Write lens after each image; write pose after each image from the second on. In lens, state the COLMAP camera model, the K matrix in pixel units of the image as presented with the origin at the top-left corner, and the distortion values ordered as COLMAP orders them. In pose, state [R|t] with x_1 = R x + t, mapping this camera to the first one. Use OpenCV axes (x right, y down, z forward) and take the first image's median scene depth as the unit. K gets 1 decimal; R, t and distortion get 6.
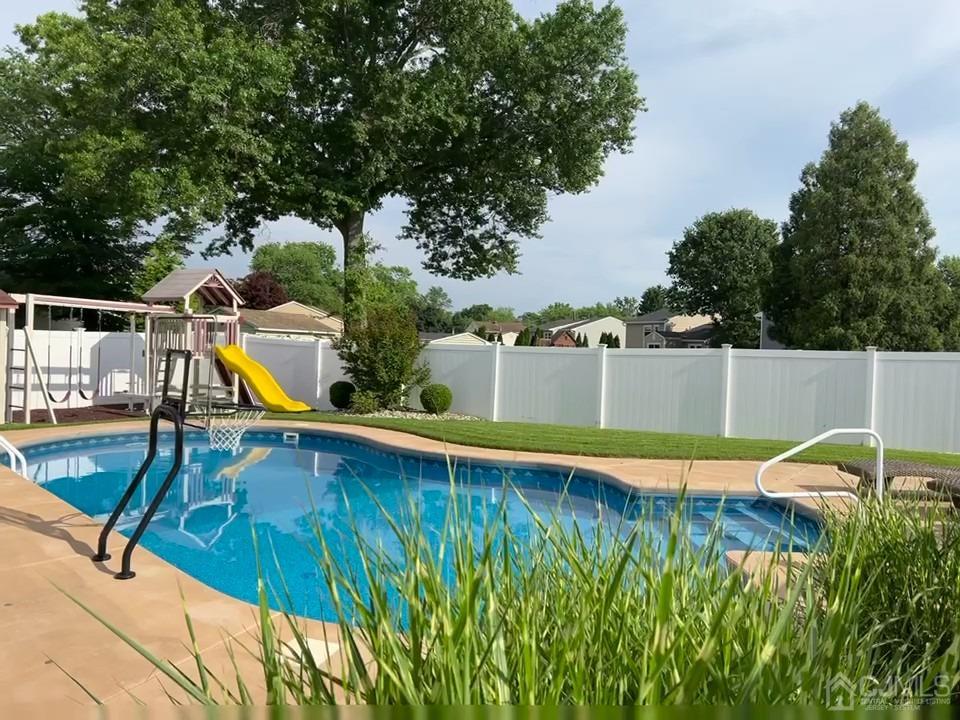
lens RADIAL K [[717.6, 0, 481.6], [0, 717.6, 361.3], [0, 0, 1]] dist [0.056377, -0.063769]
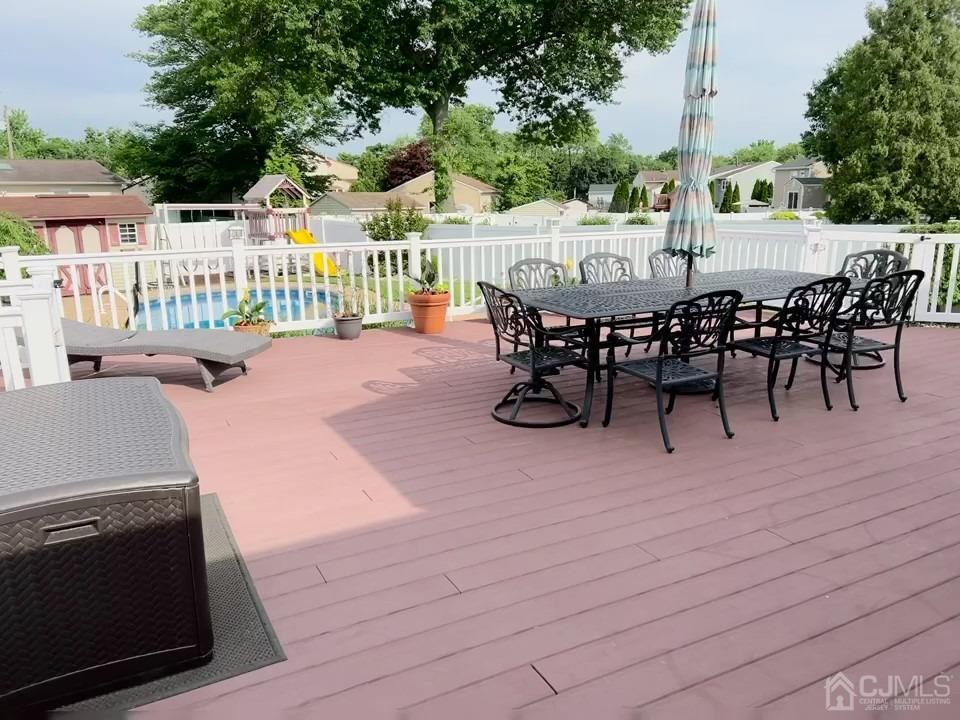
lens RADIAL K [[717.6, 0, 477.0], [0, 717.6, 364.3], [0, 0, 1]] dist [0.056377, -0.063769]
pose [[0.957416, 0.024622, -0.287659, 0.195443], [0.035730, 0.978593, 0.202681, -0.016840], [0.286492, -0.204328, 0.936041, -0.146215]]
